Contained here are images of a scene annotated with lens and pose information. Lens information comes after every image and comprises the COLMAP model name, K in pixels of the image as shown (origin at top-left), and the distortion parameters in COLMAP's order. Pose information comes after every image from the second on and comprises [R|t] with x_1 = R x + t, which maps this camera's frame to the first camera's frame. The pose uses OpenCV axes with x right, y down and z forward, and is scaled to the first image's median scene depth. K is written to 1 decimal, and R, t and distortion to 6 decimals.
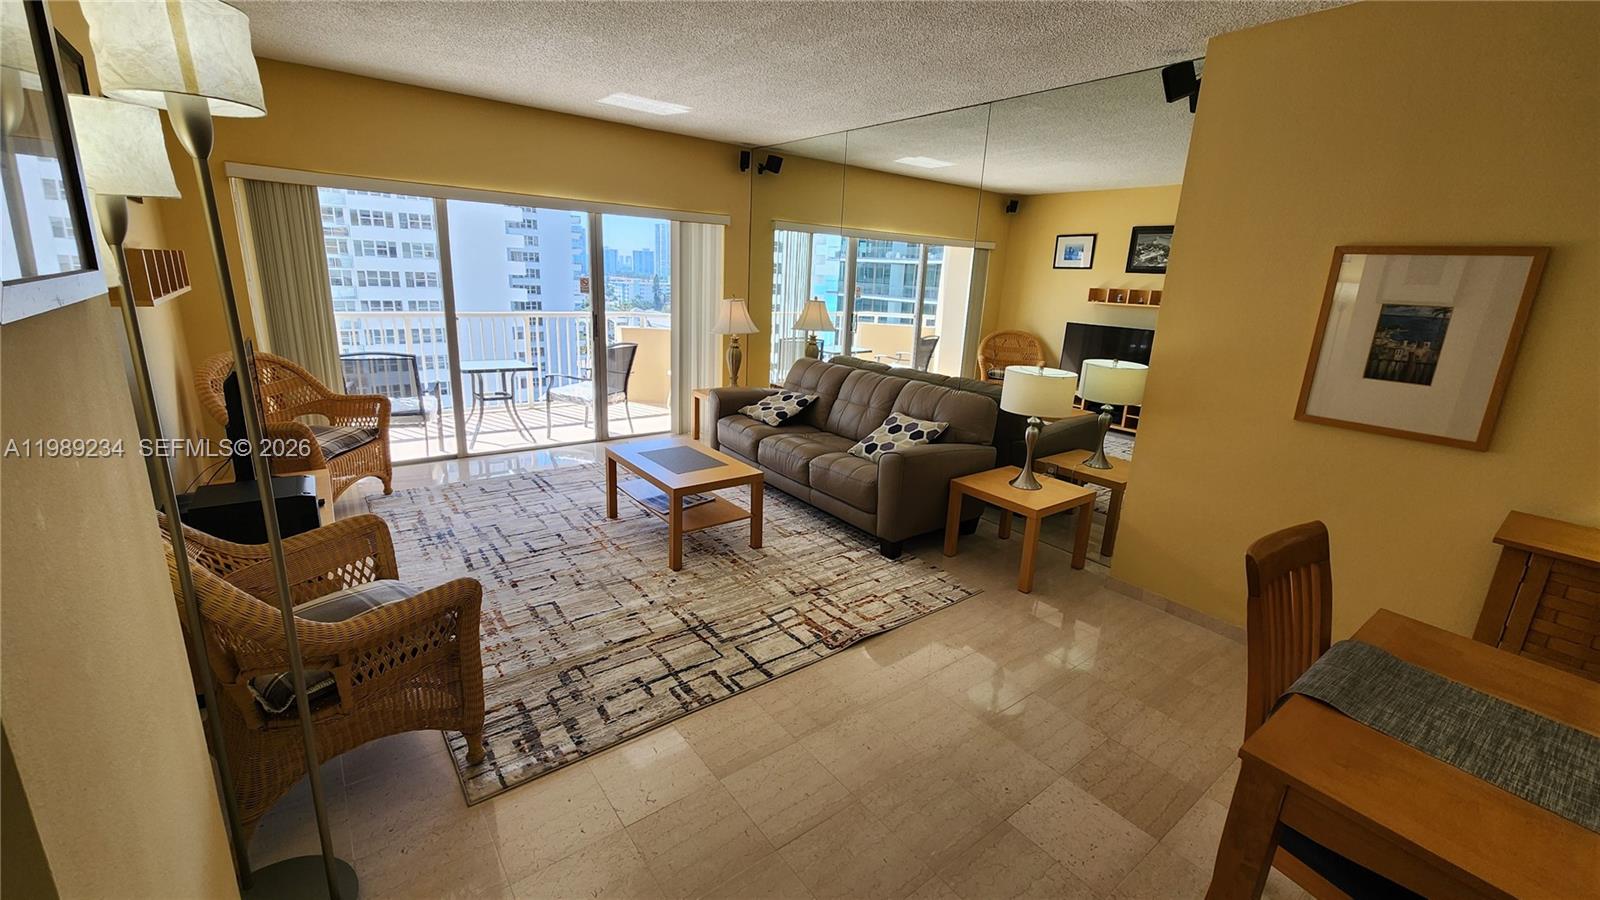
lens RADIAL K [[648.5, 0, 796.0], [0, 648.5, 447.2], [0, 0, 1]] dist [-0.005486, -0.001068]
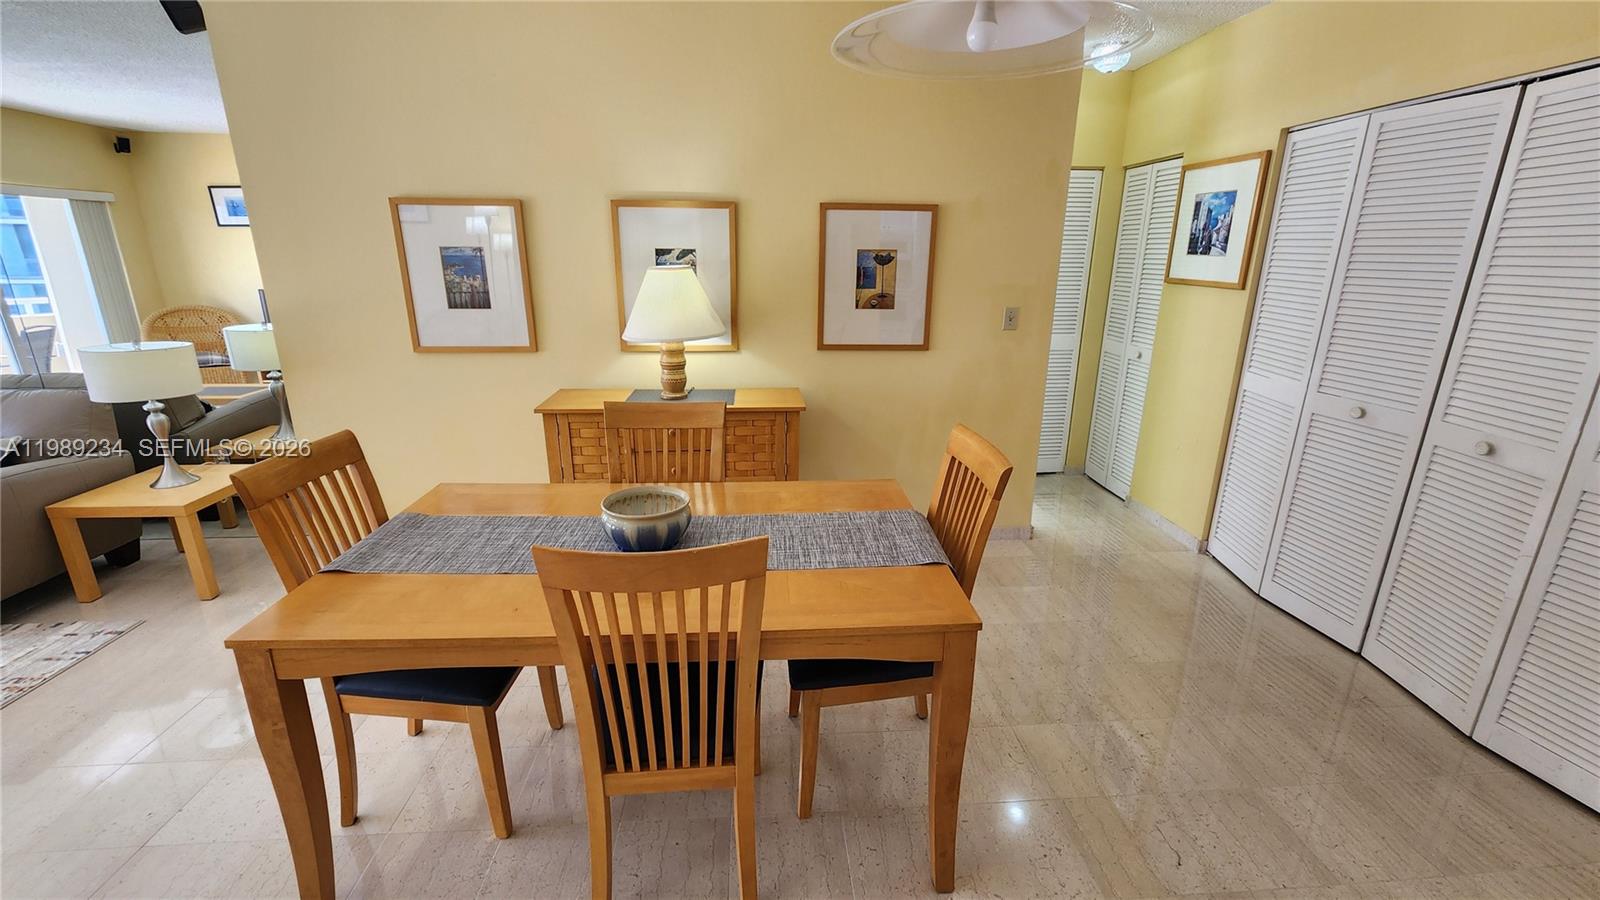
lens RADIAL K [[648.5, 0, 803.0], [0, 648.5, 450.3], [0, 0, 1]] dist [-0.005486, -0.001068]
pose [[0.529903, -0.280309, 0.800393, 0.130950], [0.231657, 0.955745, 0.181345, 0.056686], [-0.815805, 0.089322, 0.571388, -0.151951]]
